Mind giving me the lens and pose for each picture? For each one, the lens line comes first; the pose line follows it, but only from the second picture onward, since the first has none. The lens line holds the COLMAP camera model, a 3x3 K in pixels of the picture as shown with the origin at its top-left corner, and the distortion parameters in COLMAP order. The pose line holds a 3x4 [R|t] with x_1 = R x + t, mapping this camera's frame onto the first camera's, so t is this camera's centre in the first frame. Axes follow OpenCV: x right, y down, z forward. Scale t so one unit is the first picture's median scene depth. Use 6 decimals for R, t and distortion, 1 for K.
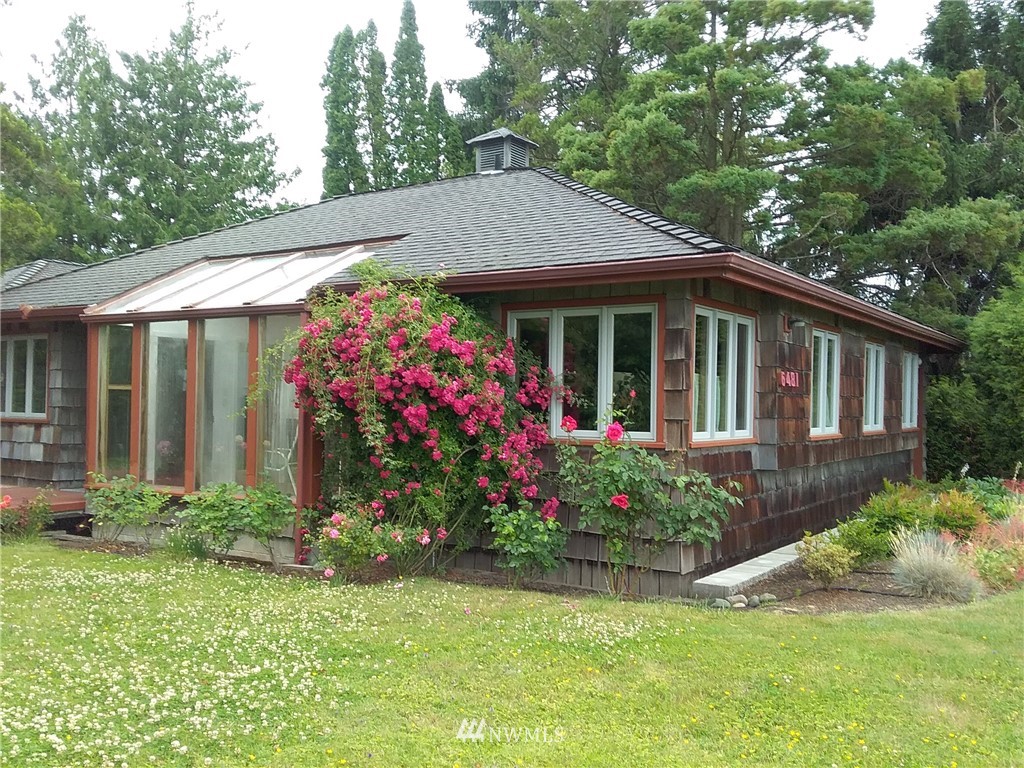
lens RADIAL K [[929.7, 0, 513.5], [0, 929.7, 386.2], [0, 0, 1]] dist [-0.053792, -0.011970]
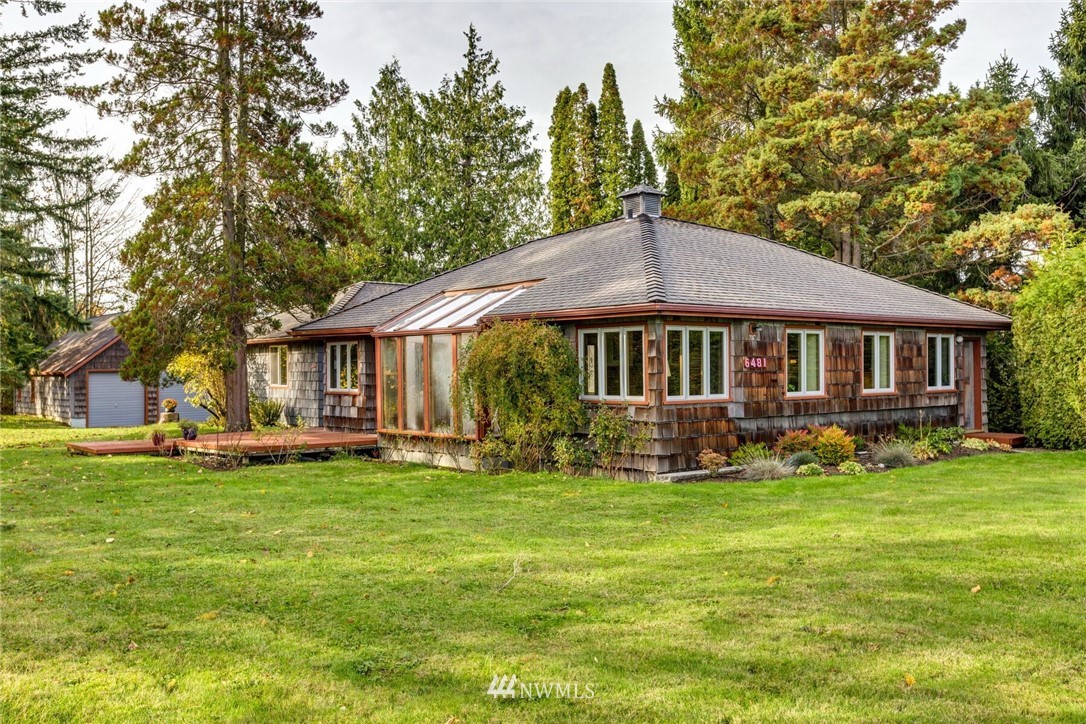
lens RADIAL K [[920.4, 0, 541.6], [0, 920.4, 364.2], [0, 0, 1]] dist [-0.014438, -0.005807]
pose [[0.951168, -0.026182, -0.307561, 0.238424], [0.032509, 0.999352, 0.015467, -0.022164], [0.306957, -0.024710, 0.951403, -0.360423]]
